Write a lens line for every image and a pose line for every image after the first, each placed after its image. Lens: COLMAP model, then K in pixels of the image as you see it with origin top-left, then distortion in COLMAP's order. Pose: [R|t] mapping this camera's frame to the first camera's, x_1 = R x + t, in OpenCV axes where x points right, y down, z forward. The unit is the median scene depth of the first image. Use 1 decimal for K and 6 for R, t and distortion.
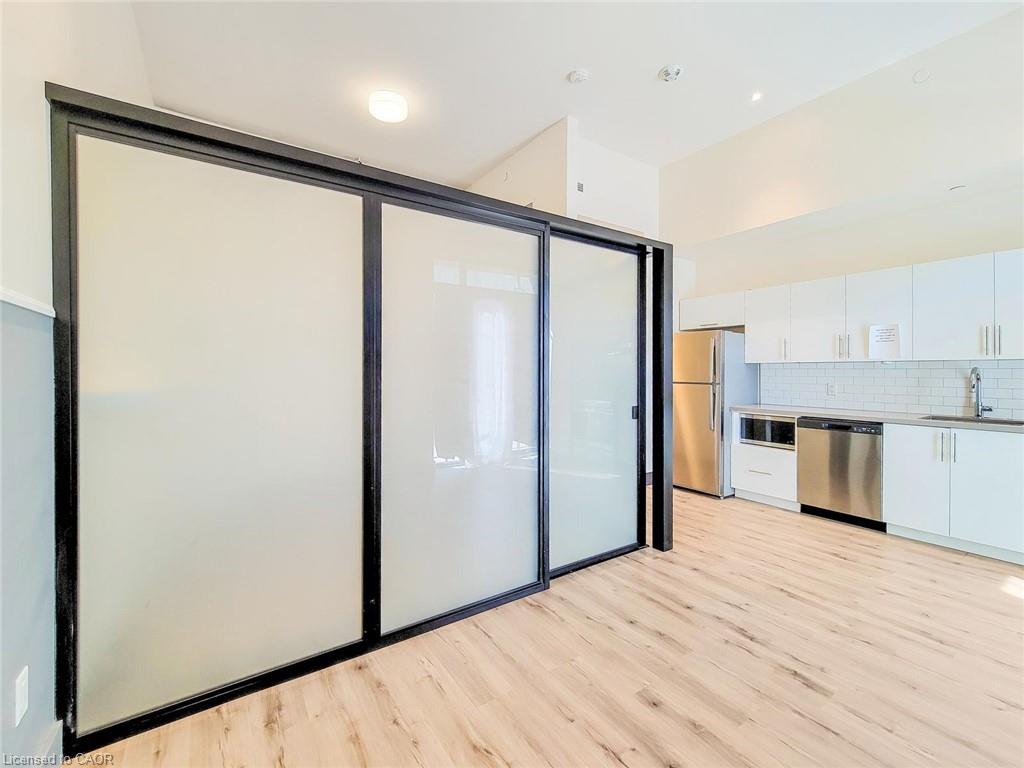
lens RADIAL K [[432.3, 0, 512.0], [0, 432.3, 371.0], [0, 0, 1]] dist [0.000210, -0.000387]
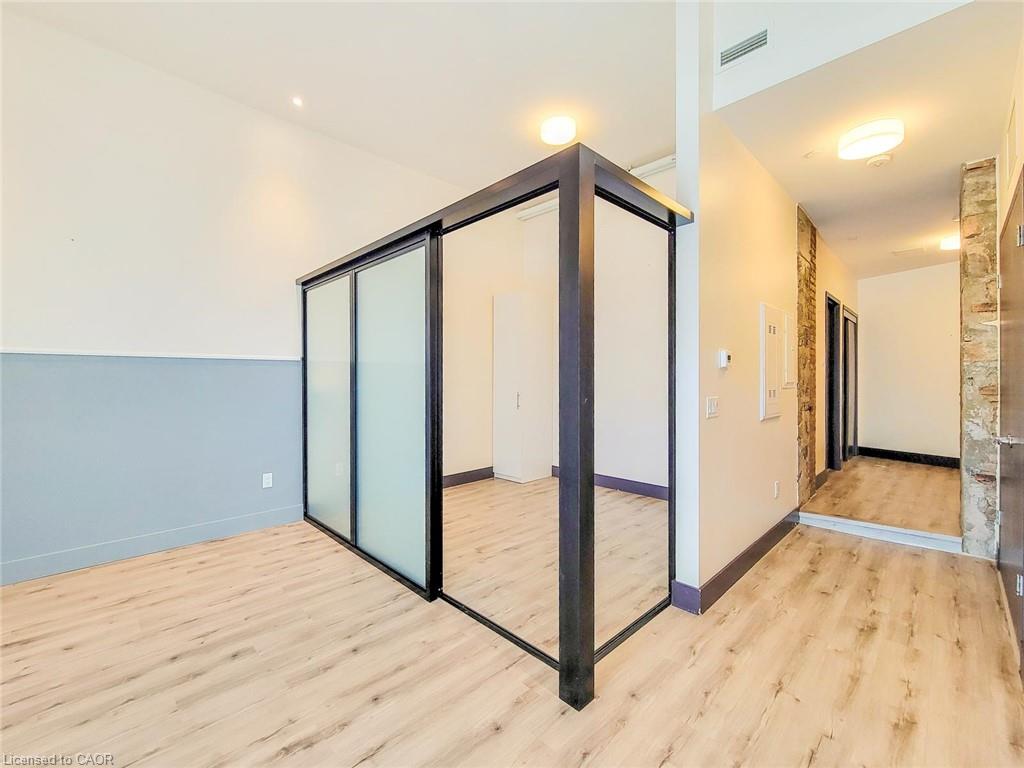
lens RADIAL K [[433.4, 0, 509.3], [0, 433.4, 378.1], [0, 0, 1]] dist [0.000385, -0.000841]
pose [[0.181696, -0.002665, -0.983351, 1.253383], [0.000973, 0.999996, -0.002531, 0.000063], [0.983354, -0.000497, 0.181698, 1.159036]]
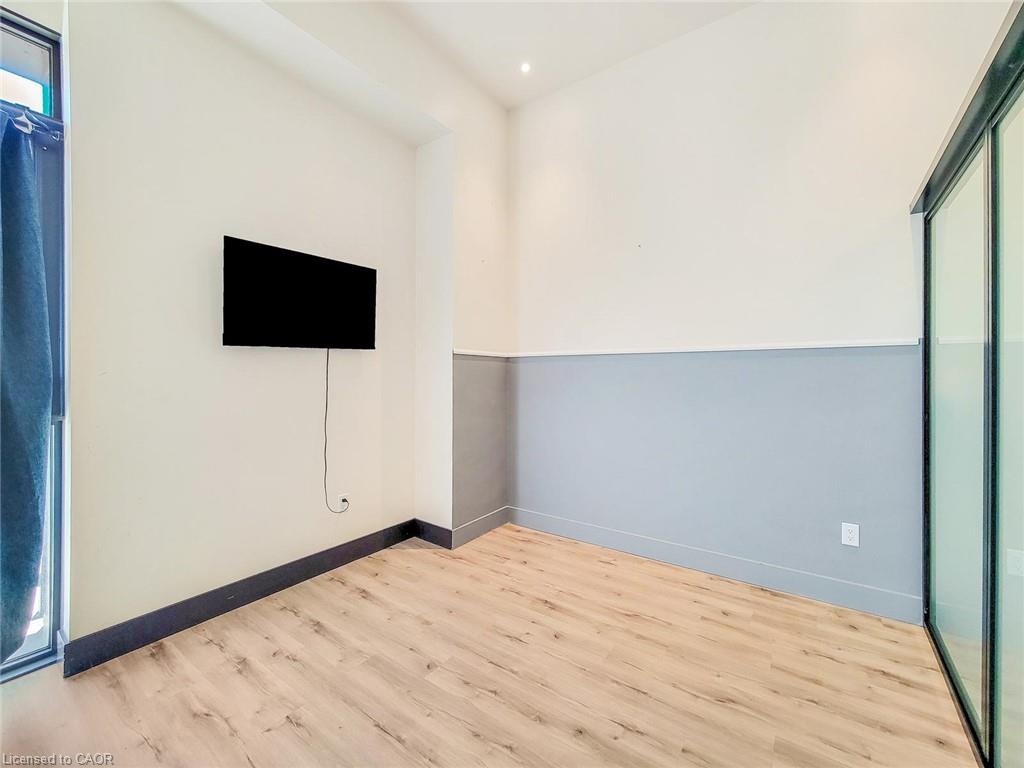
lens RADIAL K [[430.4, 0, 508.9], [0, 430.4, 375.8], [0, 0, 1]] dist [0.003821, 0.000033]
pose [[-0.937588, -0.003681, -0.347728, 0.591593], [-0.004585, 0.999988, 0.001778, -0.001238], [0.347717, 0.003261, -0.937594, 1.254713]]
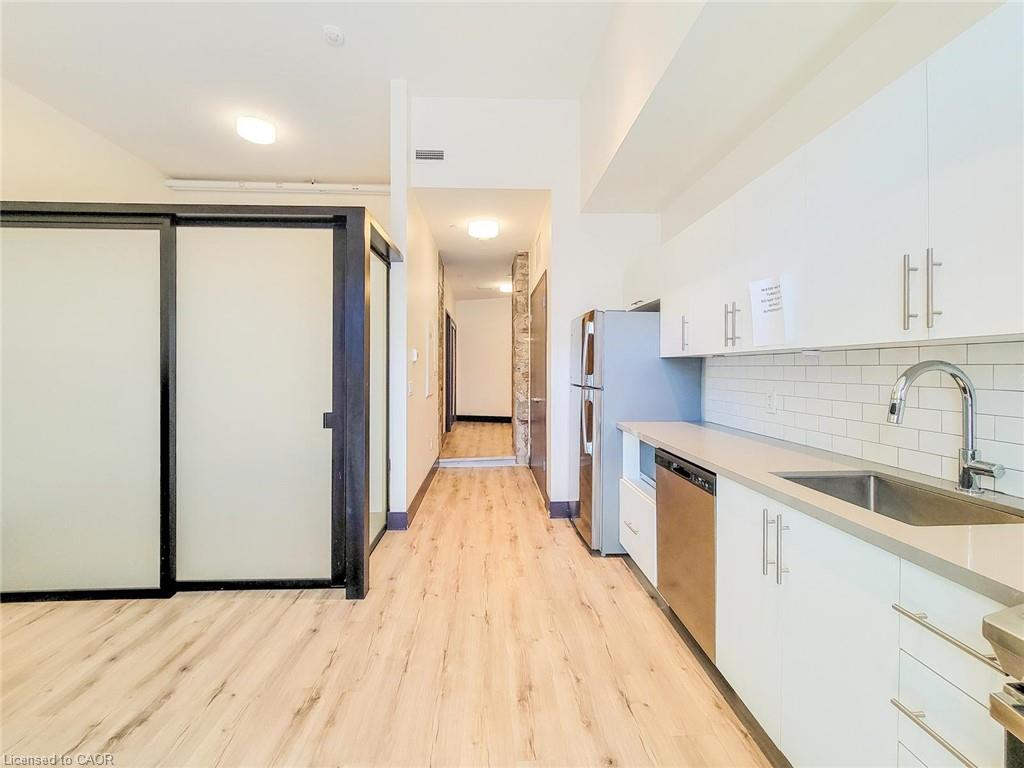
lens RADIAL K [[424.6, 0, 504.0], [0, 424.6, 367.4], [0, 0, 1]] dist [0.001984, -0.000416]
pose [[0.850657, -0.002552, -0.525716, 1.397352], [0.001311, 0.999995, -0.002733, -0.001592], [0.525720, 0.001635, 0.850656, 0.685728]]
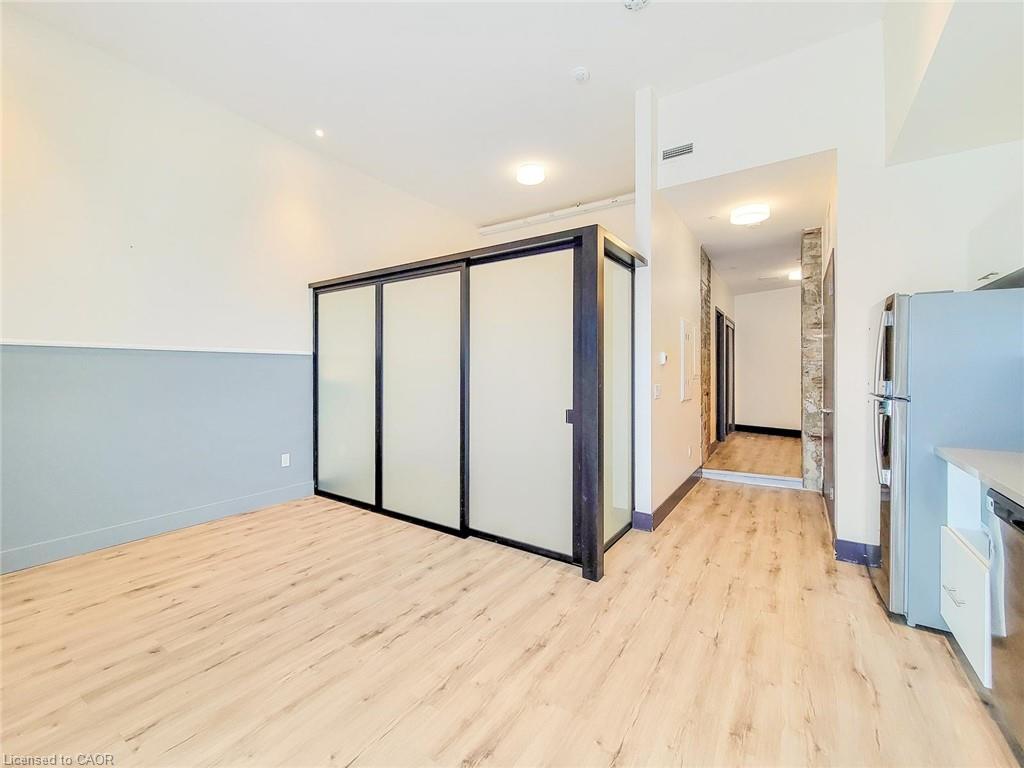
lens RADIAL K [[424.6, 0, 504.0], [0, 424.6, 367.4], [0, 0, 1]] dist [0.001984, -0.000416]
pose [[0.367887, -0.008741, -0.929829, 1.532356], [-0.001819, 0.999947, -0.010120, -0.000363], [0.929869, 0.005415, 0.367852, 0.739703]]
